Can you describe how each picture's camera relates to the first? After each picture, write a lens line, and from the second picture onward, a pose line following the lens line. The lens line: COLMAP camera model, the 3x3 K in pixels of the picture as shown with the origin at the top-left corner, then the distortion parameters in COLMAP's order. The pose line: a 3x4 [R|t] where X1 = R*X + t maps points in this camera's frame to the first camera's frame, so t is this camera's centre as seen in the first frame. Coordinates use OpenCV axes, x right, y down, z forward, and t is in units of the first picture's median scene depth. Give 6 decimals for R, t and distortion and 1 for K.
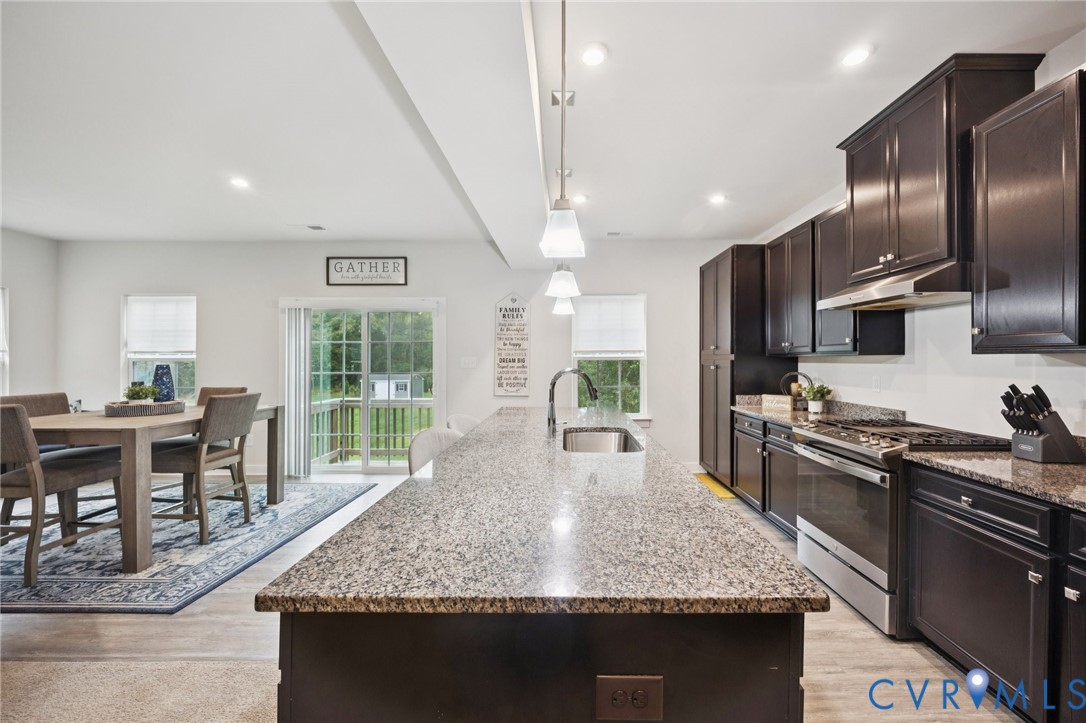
lens RADIAL K [[425.8, 0, 565.5], [0, 425.8, 357.6], [0, 0, 1]] dist [-0.001561, -0.000166]
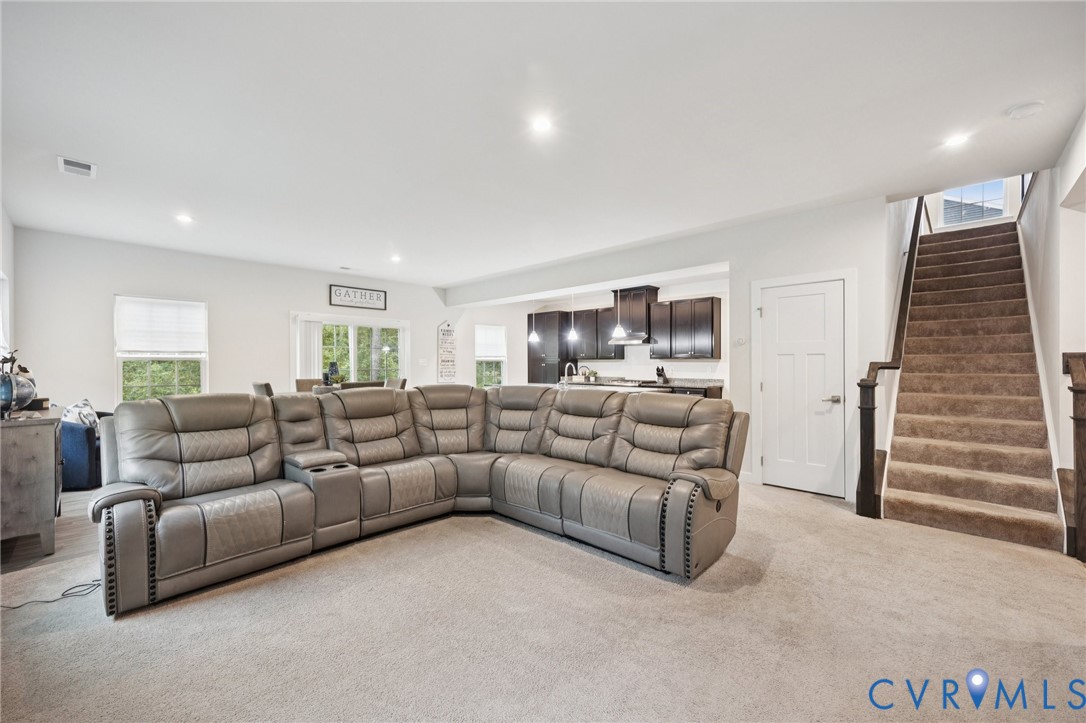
lens RADIAL K [[411.6, 0, 543.0], [0, 411.6, 361.5], [0, 0, 1]] dist [-0.000252, -0.000038]
pose [[0.706788, 0.003729, 0.707415, -1.008277], [-0.002882, 0.999993, -0.002393, 0.011134], [-0.707419, -0.000347, 0.706794, -0.406963]]
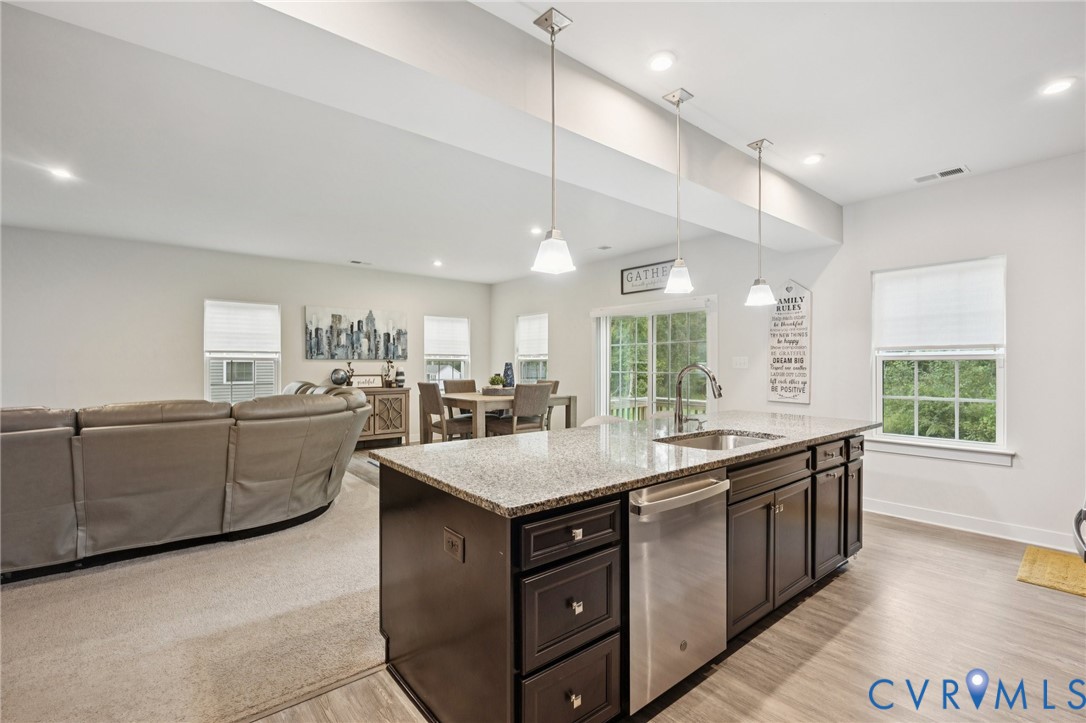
lens RADIAL K [[493.2, 0, 543.0], [0, 493.2, 361.5], [0, 0, 1]] dist [-0.002870, -0.000783]
pose [[0.634599, -0.000286, -0.772841, 0.323544], [-0.000970, 0.999999, -0.001166, 0.010508], [0.772841, 0.001490, 0.634598, 0.003219]]
